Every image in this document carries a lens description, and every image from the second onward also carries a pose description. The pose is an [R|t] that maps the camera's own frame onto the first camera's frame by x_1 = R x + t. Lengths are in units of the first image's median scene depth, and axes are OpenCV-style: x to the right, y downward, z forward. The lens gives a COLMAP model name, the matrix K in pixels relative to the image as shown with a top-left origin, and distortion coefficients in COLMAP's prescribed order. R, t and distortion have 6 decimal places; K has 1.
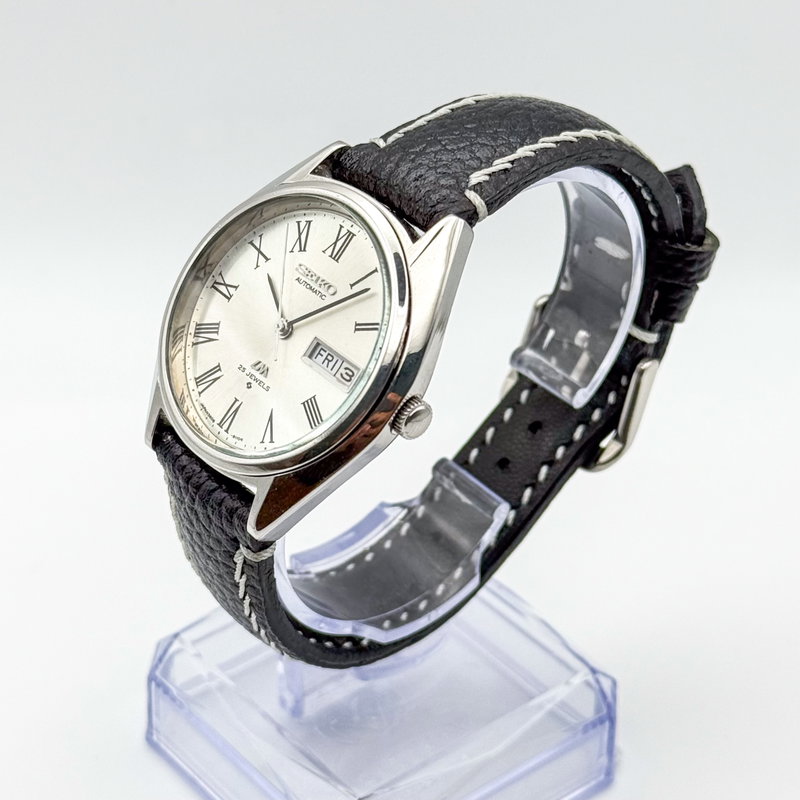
lens RADIAL K [[2200.6, 0, 397.4], [0, 2200.6, 398.8], [0, 0, 1]] dist [-0.005321, 1.992464]
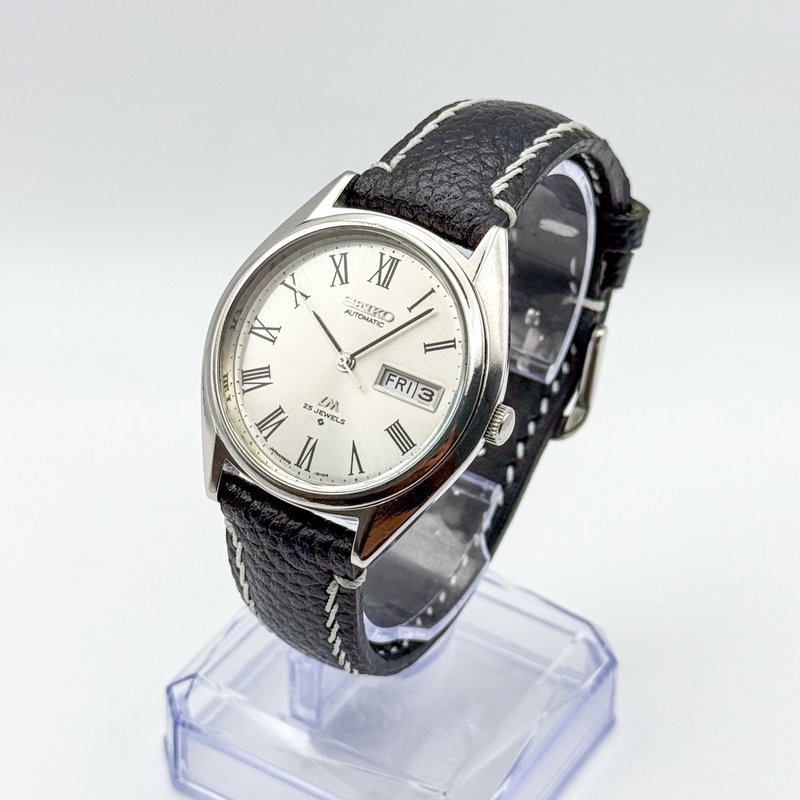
lens RADIAL K [[2200.6, 0, 397.4], [0, 2200.6, 398.8], [0, 0, 1]] dist [-0.005321, 1.992464]
pose [[0.947905, -0.180274, 0.262635, -0.297759], [0.172329, 0.983603, 0.053178, -0.064338], [-0.267916, -0.005148, 0.963429, 0.005376]]
